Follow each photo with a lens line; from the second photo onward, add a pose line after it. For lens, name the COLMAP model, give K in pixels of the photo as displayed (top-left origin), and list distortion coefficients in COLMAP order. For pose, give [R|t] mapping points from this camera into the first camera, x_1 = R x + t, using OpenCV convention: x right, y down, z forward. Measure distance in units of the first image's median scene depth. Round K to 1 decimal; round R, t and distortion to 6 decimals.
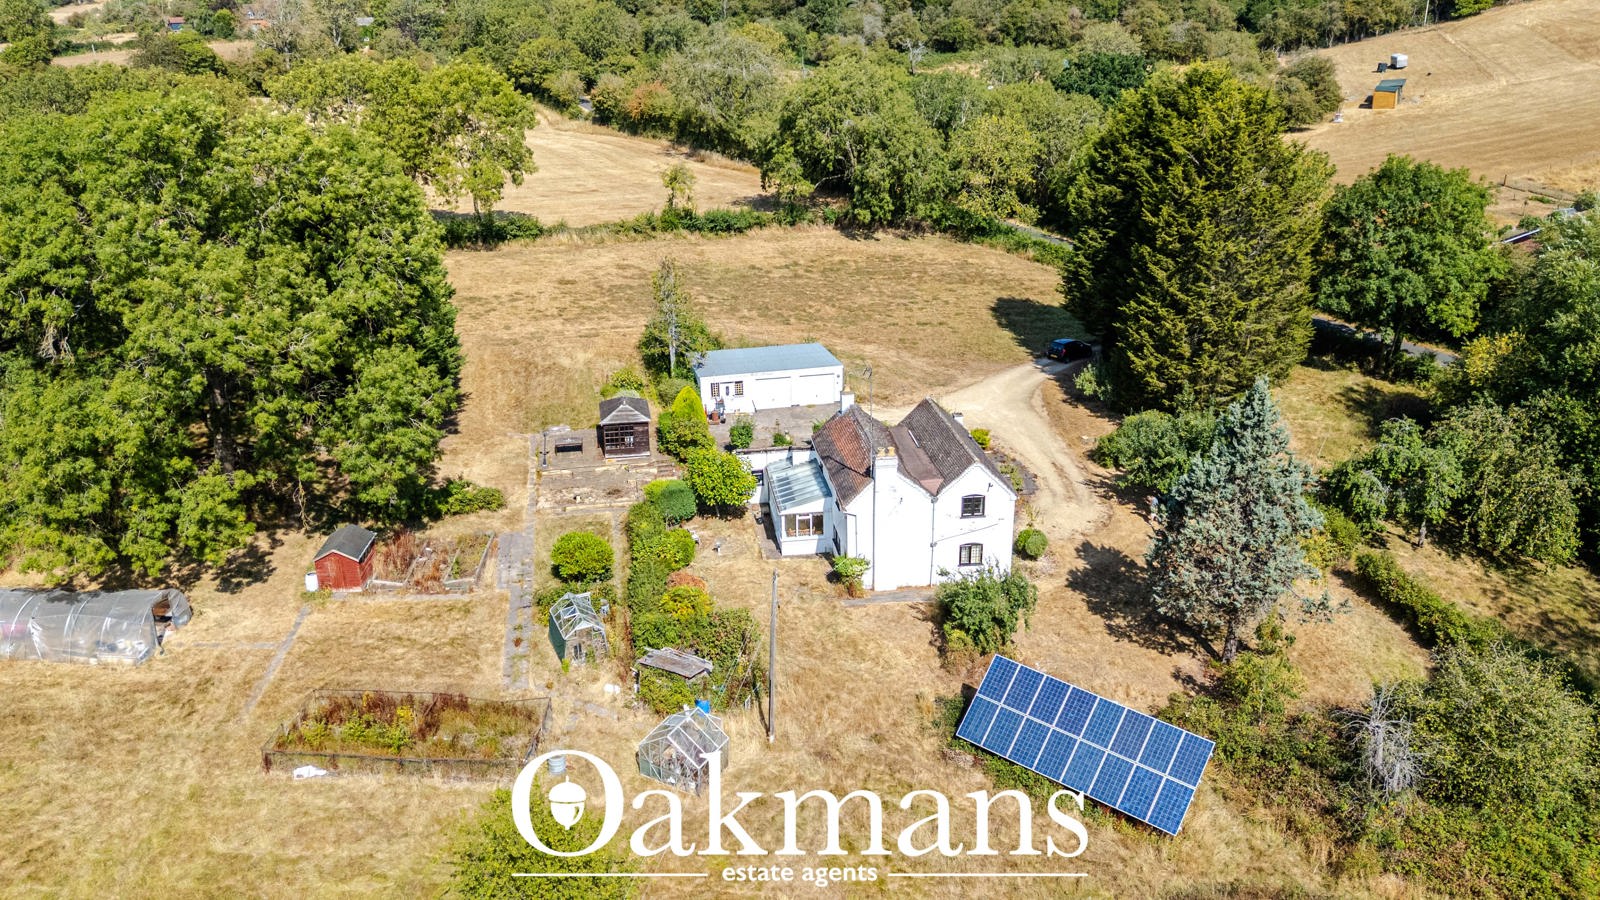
lens RADIAL K [[1175.0, 0, 813.9], [0, 1175.0, 444.0], [0, 0, 1]] dist [0.086474, -0.094887]
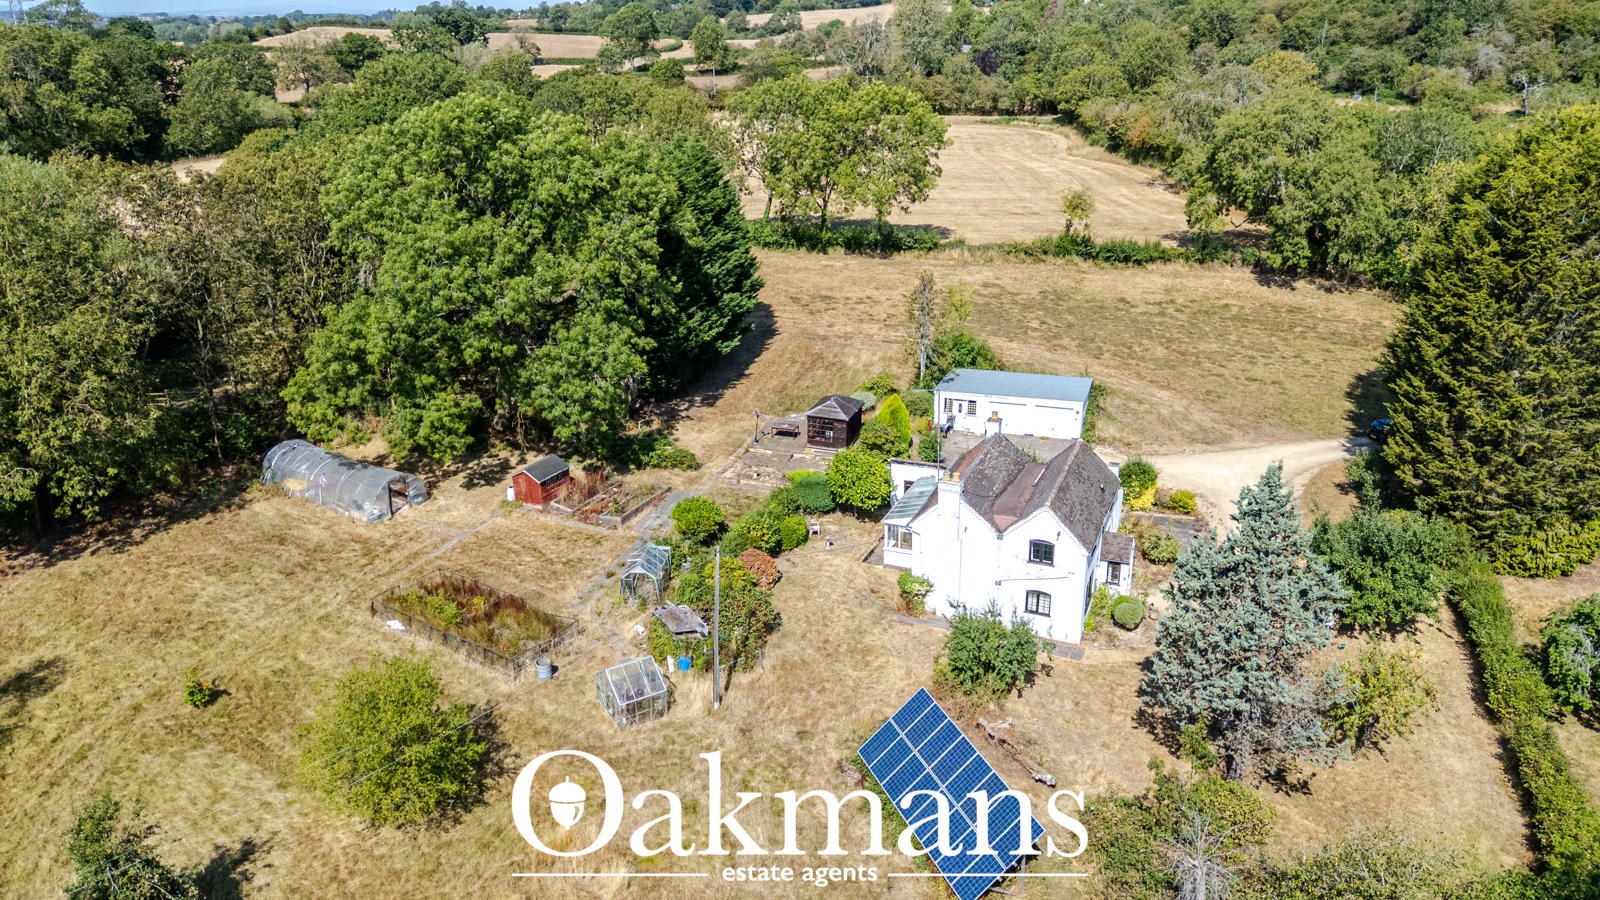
lens RADIAL K [[1175.0, 0, 813.9], [0, 1175.0, 444.0], [0, 0, 1]] dist [0.086474, -0.094887]
pose [[0.861919, 0.175559, -0.475684, 0.213113], [-0.185835, 0.982243, 0.025788, -0.012200], [0.471764, 0.066172, 0.879238, 0.033718]]
